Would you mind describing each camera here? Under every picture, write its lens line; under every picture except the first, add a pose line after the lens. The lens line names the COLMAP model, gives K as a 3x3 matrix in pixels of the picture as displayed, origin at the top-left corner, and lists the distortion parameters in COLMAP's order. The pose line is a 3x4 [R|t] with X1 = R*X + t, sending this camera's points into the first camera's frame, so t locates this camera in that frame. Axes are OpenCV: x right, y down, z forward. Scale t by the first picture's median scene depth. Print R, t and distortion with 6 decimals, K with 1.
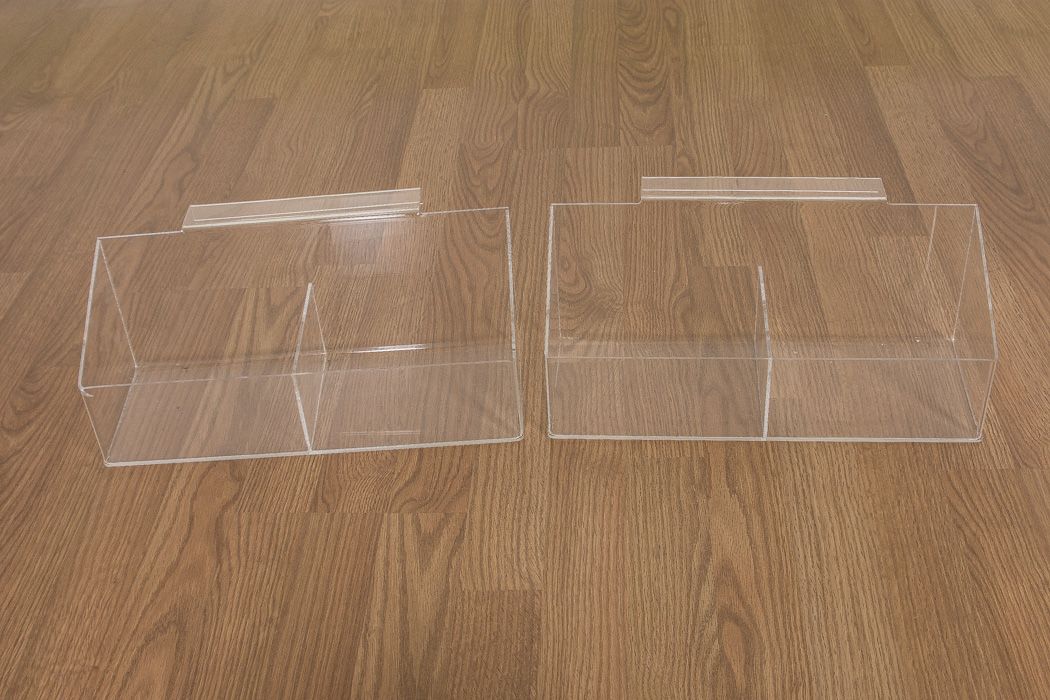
lens RADIAL K [[1294.9, 0, 523.2], [0, 1294.9, 348.2], [0, 0, 1]] dist [-0.144756, 0.000000]
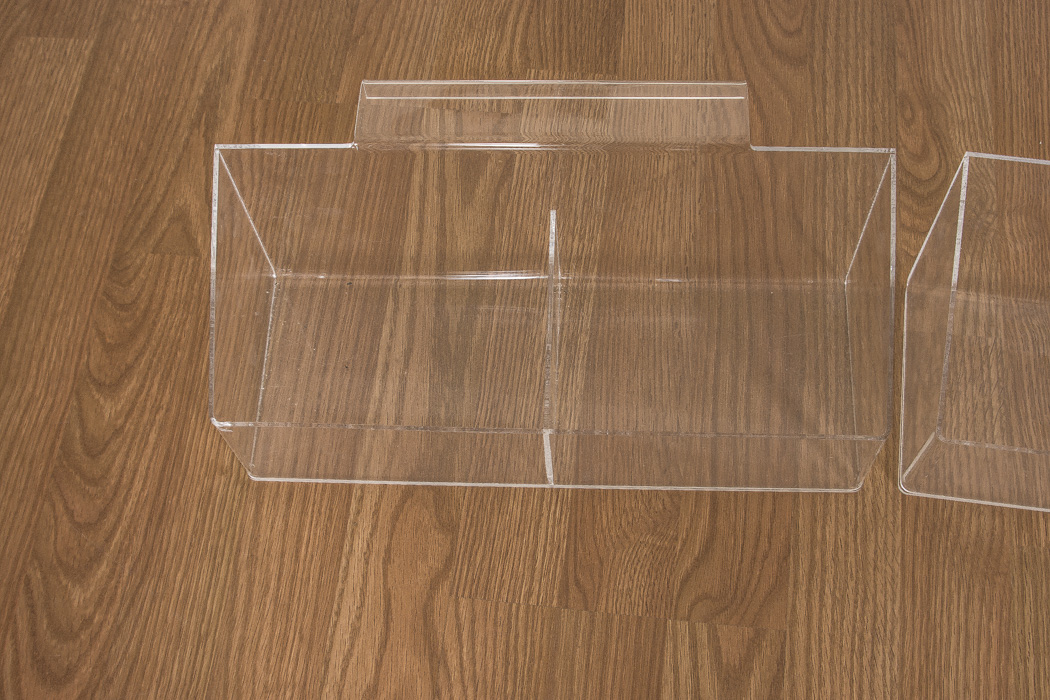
lens RADIAL K [[1294.9, 0, 529.3], [0, 1294.9, 357.4], [0, 0, 1]] dist [-0.144756, 0.000000]
pose [[0.997687, 0.066009, -0.016264, -0.170437], [-0.049973, 0.874282, 0.482839, -0.311603], [0.046091, -0.480909, 0.875558, 0.428740]]
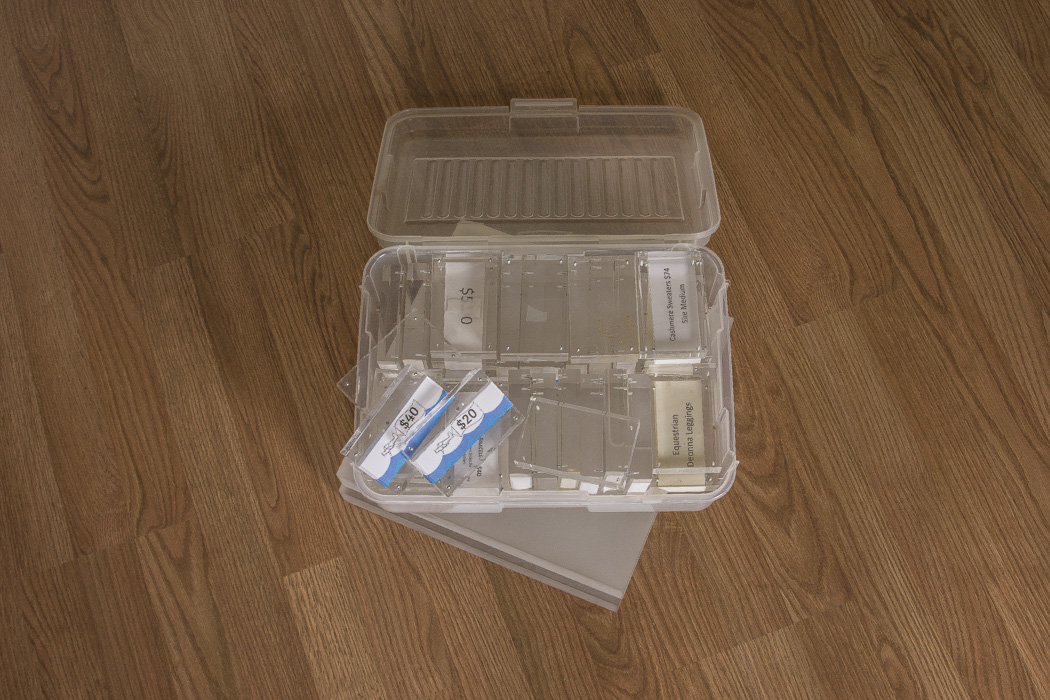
lens RADIAL K [[1294.9, 0, 528.1], [0, 1294.9, 361.4], [0, 0, 1]] dist [-0.144756, 0.000000]
pose [[0.917793, -0.349440, 0.188541, 0.587827], [0.200514, 0.817745, 0.539524, -0.590297], [-0.342710, -0.457367, 0.820589, -0.056636]]
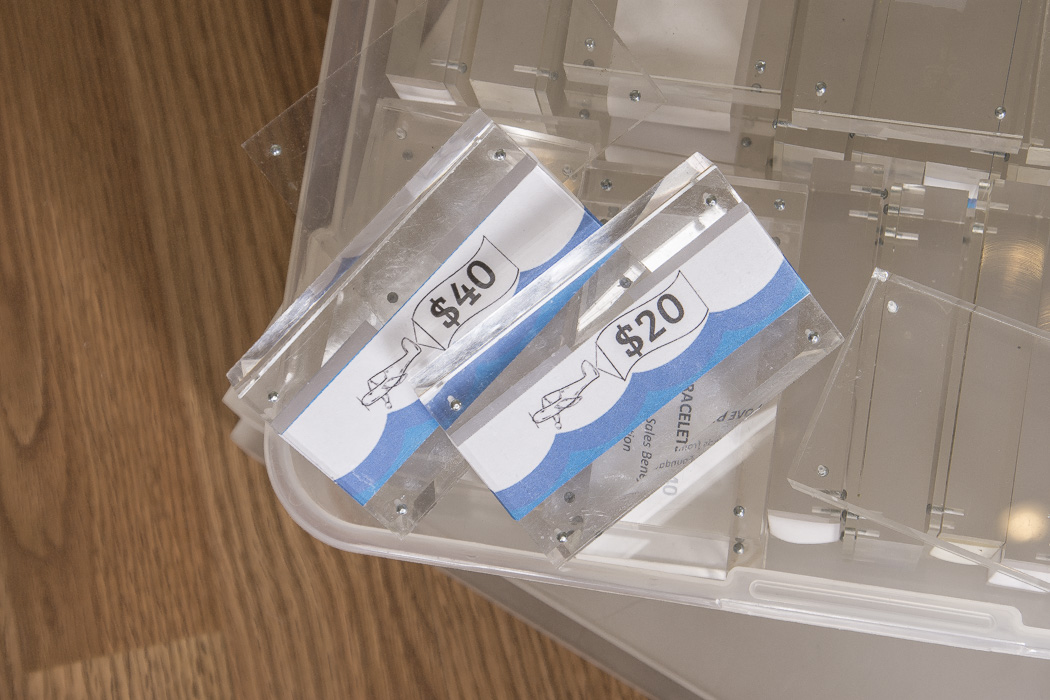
lens RADIAL K [[3355.3, 0, 525.1], [0, 3355.3, 383.9], [0, 0, 1]] dist [0.380580, 0.000000]
pose [[0.968186, -0.248027, 0.033131, 0.660478], [0.162194, 0.722855, 0.671695, -0.545312], [-0.190548, -0.644952, 0.740086, 0.178346]]
